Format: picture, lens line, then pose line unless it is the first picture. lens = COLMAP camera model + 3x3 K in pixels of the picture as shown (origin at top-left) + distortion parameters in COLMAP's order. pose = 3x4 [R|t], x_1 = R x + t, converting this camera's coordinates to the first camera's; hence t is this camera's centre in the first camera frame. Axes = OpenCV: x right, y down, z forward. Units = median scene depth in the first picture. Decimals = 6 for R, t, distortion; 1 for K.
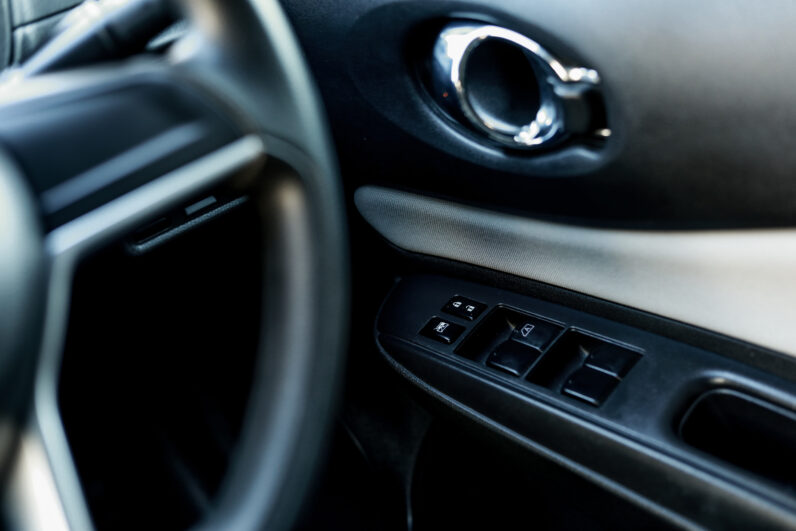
lens RADIAL K [[1260.7, 0, 398.0], [0, 1260.7, 265.5], [0, 0, 1]] dist [0.011249, -0.786245]
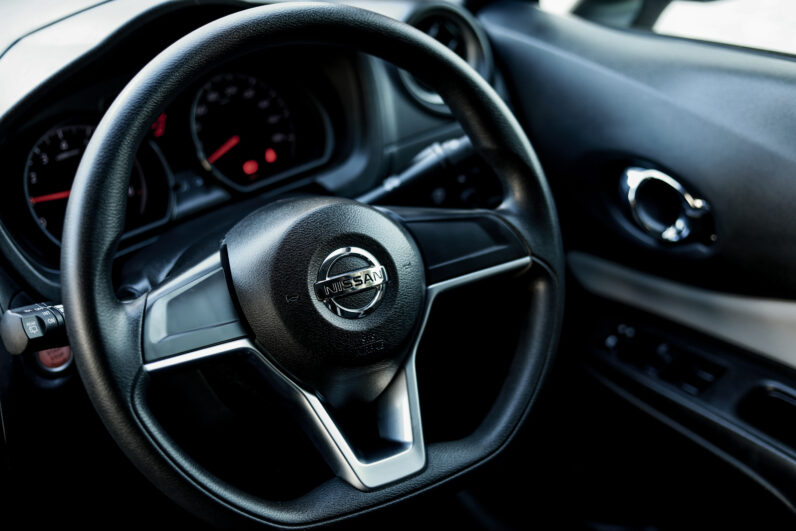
lens RADIAL K [[1260.7, 0, 398.0], [0, 1260.7, 265.5], [0, 0, 1]] dist [0.011249, -0.786245]
pose [[0.983743, 0.094282, -0.152842, 0.002777], [-0.098762, 0.994868, -0.021973, 0.015203], [0.149986, 0.036710, 0.988006, -0.770916]]
